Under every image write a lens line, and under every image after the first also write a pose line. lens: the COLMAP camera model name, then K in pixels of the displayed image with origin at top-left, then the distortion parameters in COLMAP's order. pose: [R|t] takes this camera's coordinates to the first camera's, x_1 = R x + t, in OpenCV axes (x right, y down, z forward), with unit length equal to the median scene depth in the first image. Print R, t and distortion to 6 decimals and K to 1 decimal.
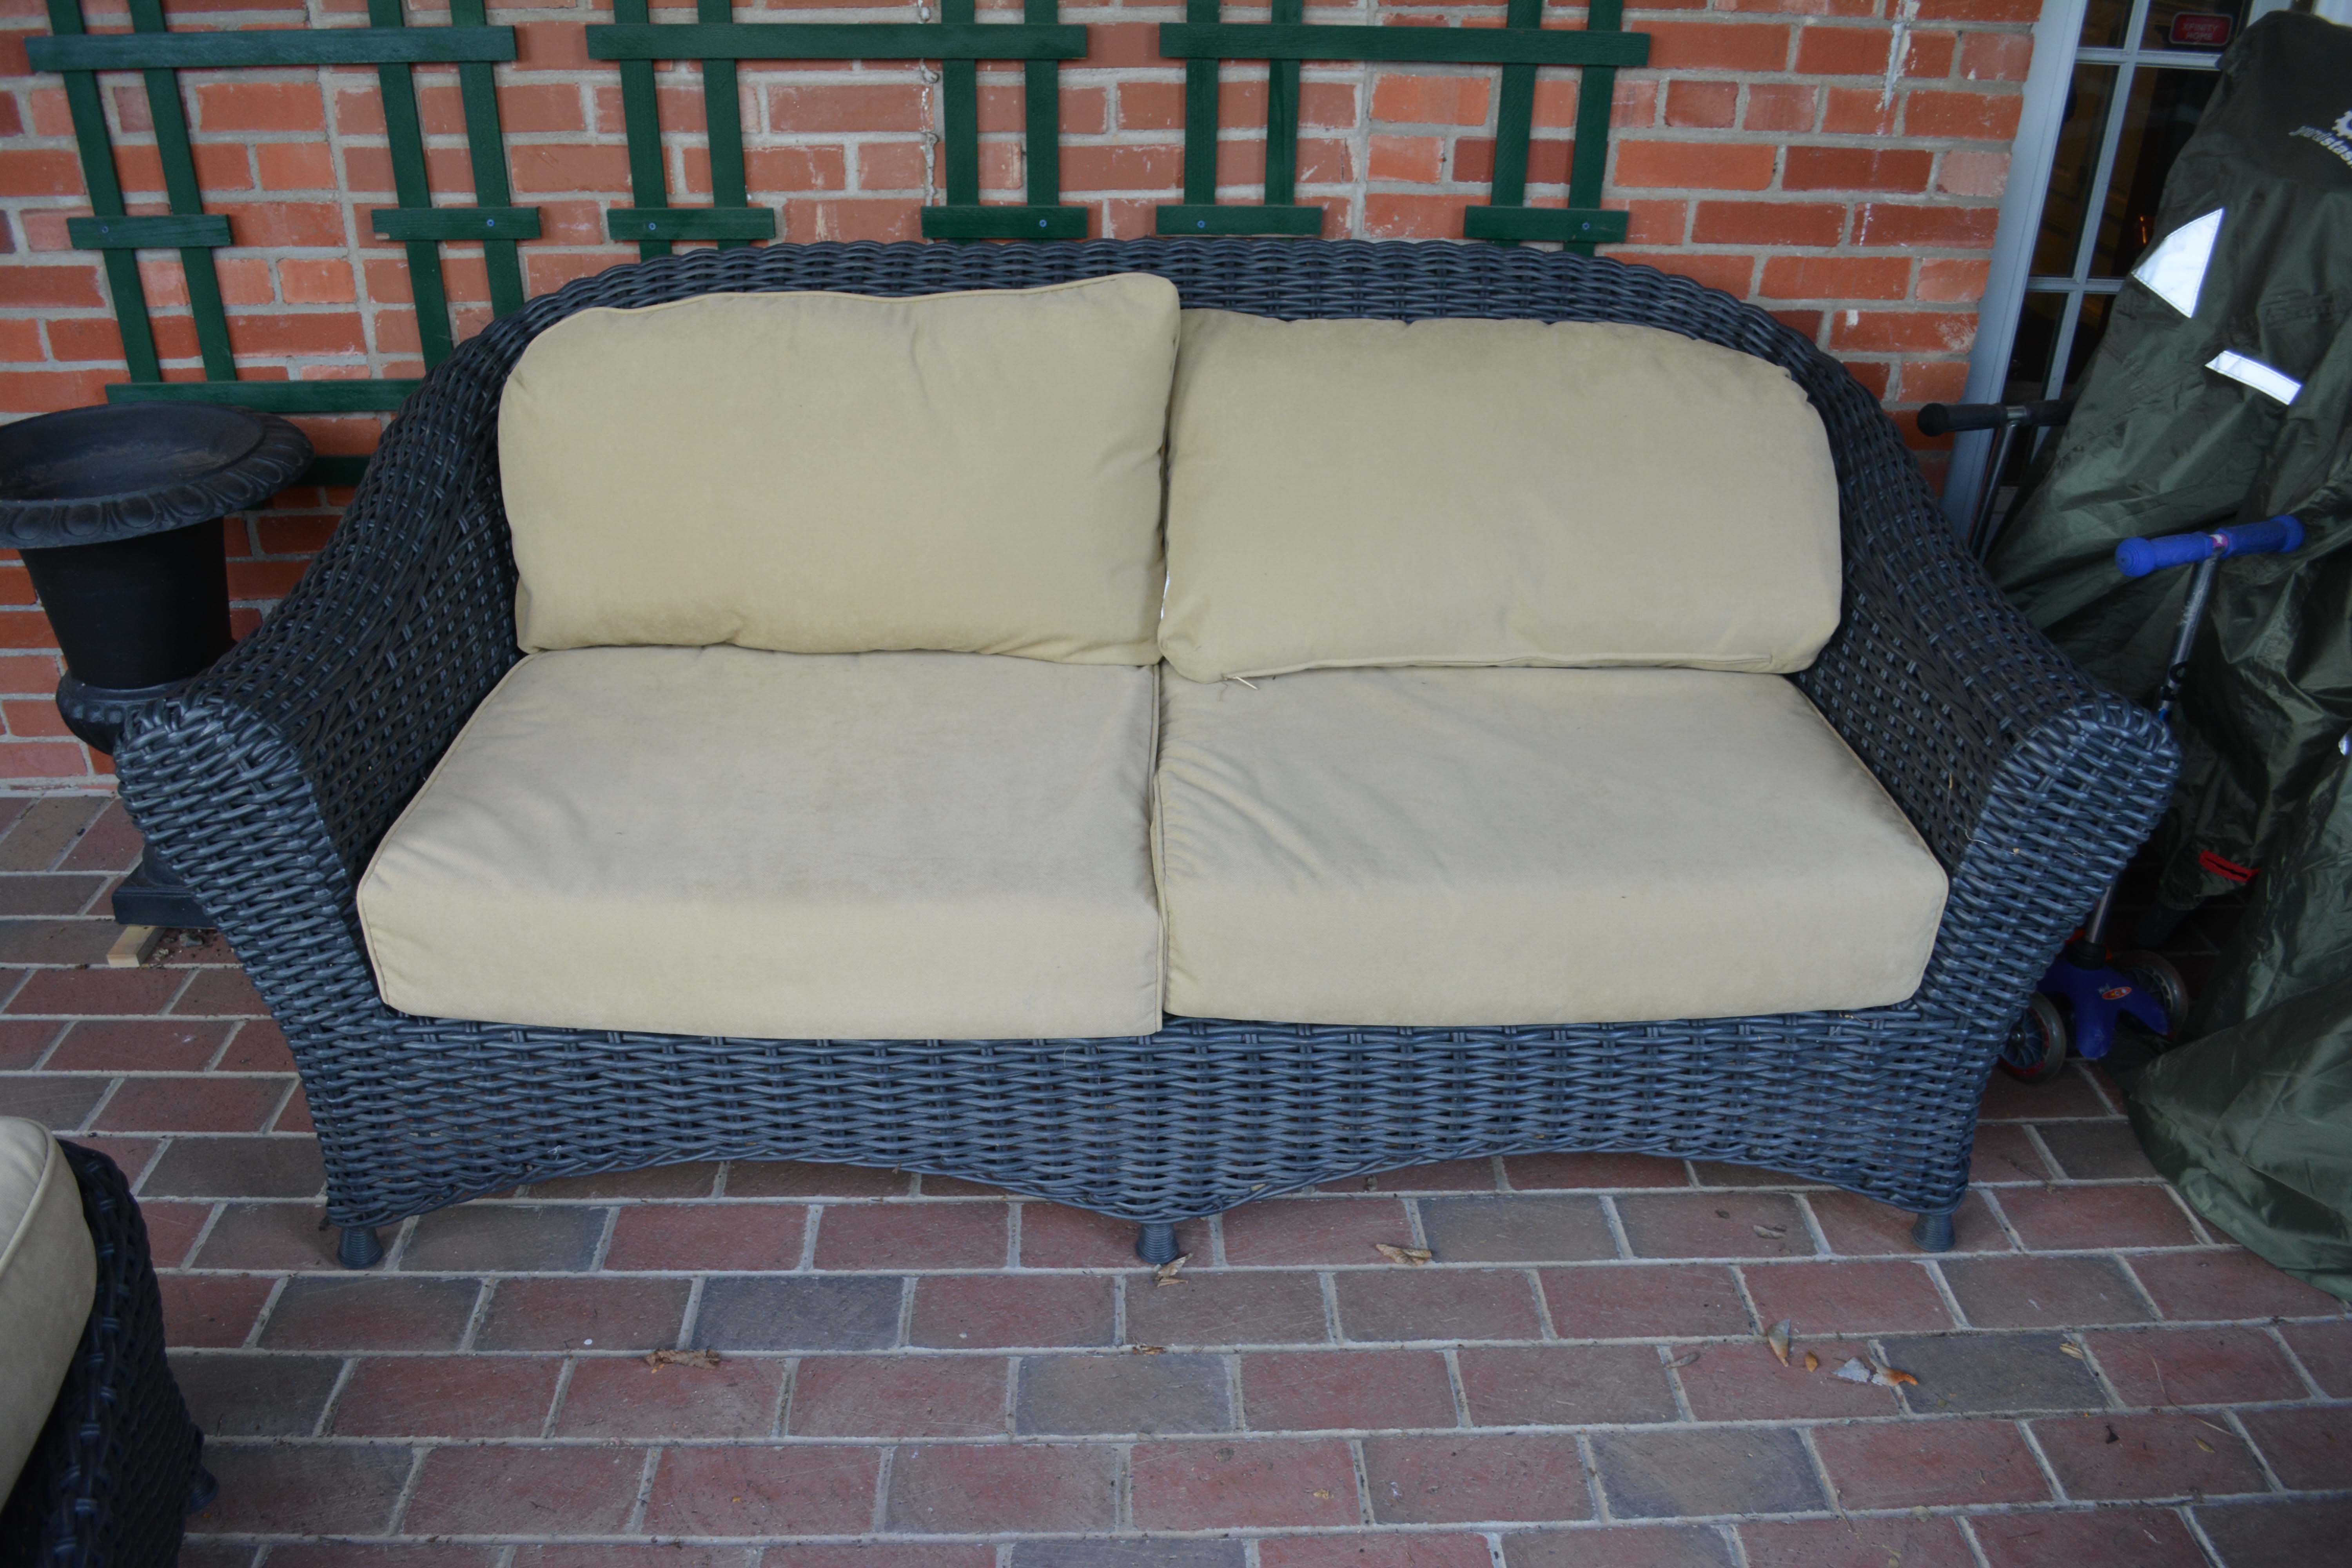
lens RADIAL K [[1880.6, 0, 1189.1], [0, 1880.6, 781.5], [0, 0, 1]] dist [-0.092806, 0.019890]
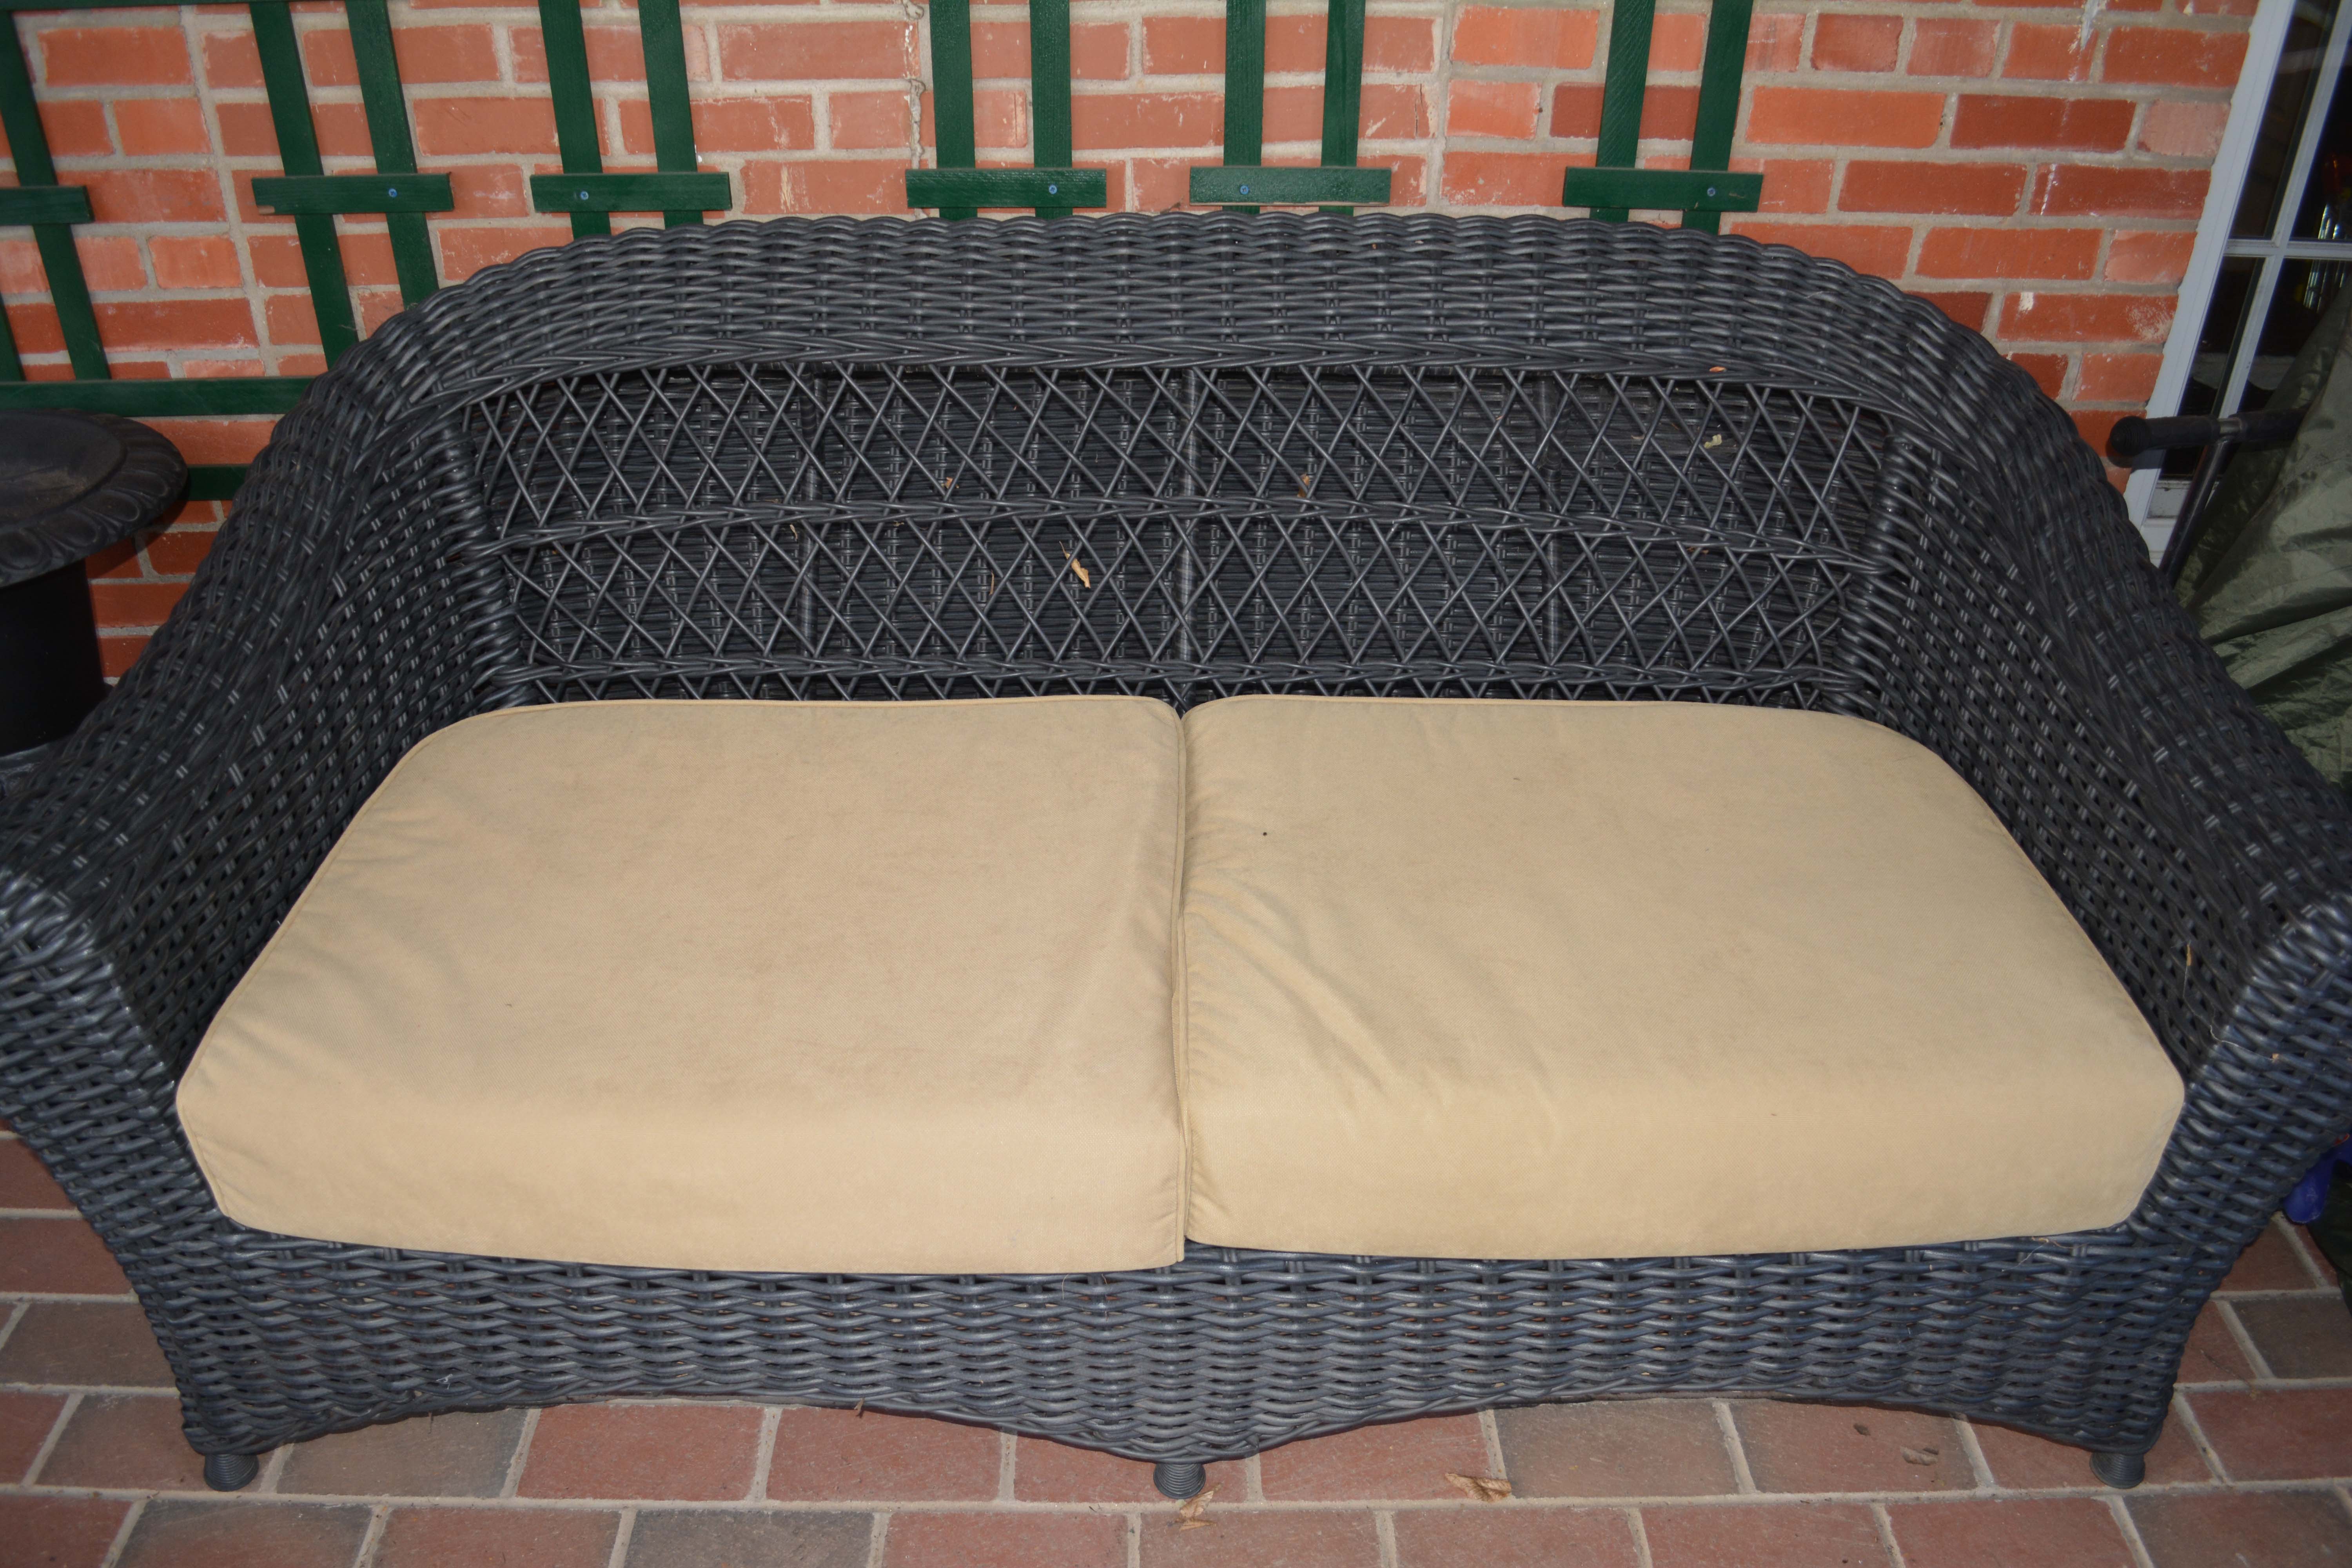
lens RADIAL K [[1880.6, 0, 1185.3], [0, 1880.6, 785.8], [0, 0, 1]] dist [-0.092806, 0.019890]
pose [[0.999613, 0.006921, -0.026959, 0.005416], [-0.005217, 0.998014, 0.062773, -0.106805], [0.027340, -0.062608, 0.997664, 0.196330]]
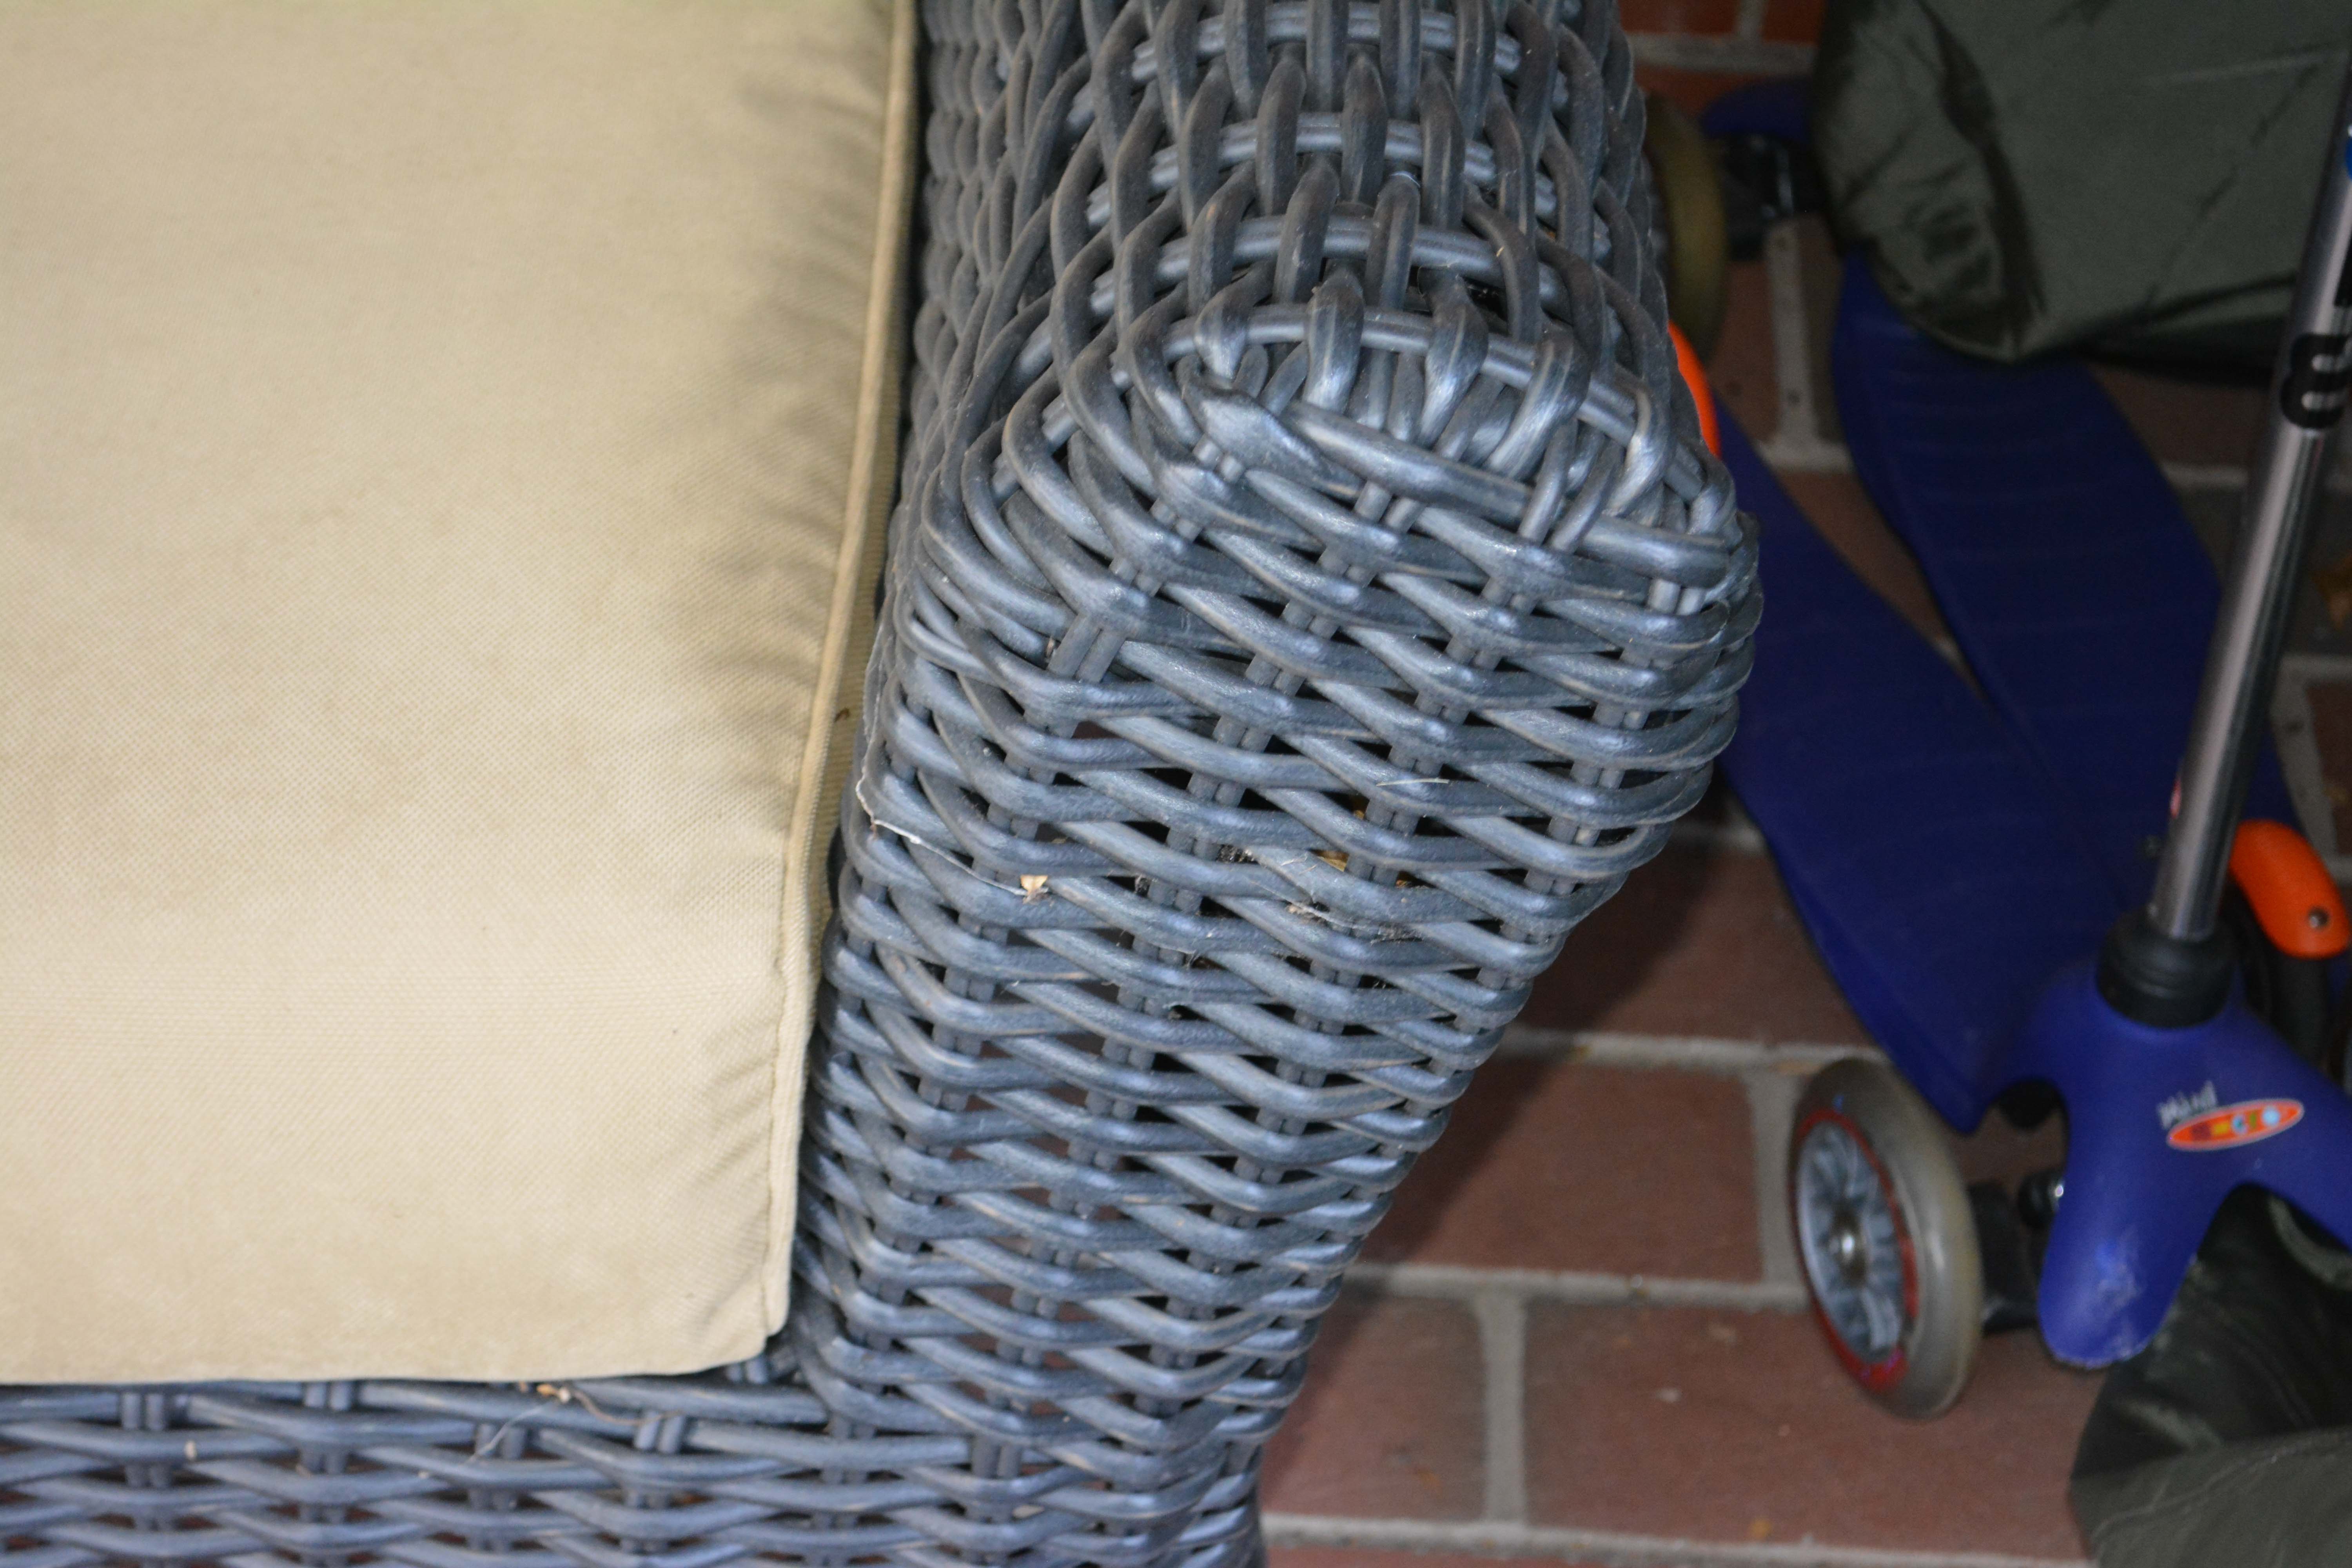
lens RADIAL K [[5015.4, 0, 1173.6], [0, 5015.4, 785.7], [0, 0, 1]] dist [-0.027599, 0.000000]
pose [[0.996308, 0.060730, -0.060687, 0.439181], [-0.044584, 0.970048, 0.238788, -0.115045], [0.073370, -0.235201, 0.969173, 0.323907]]
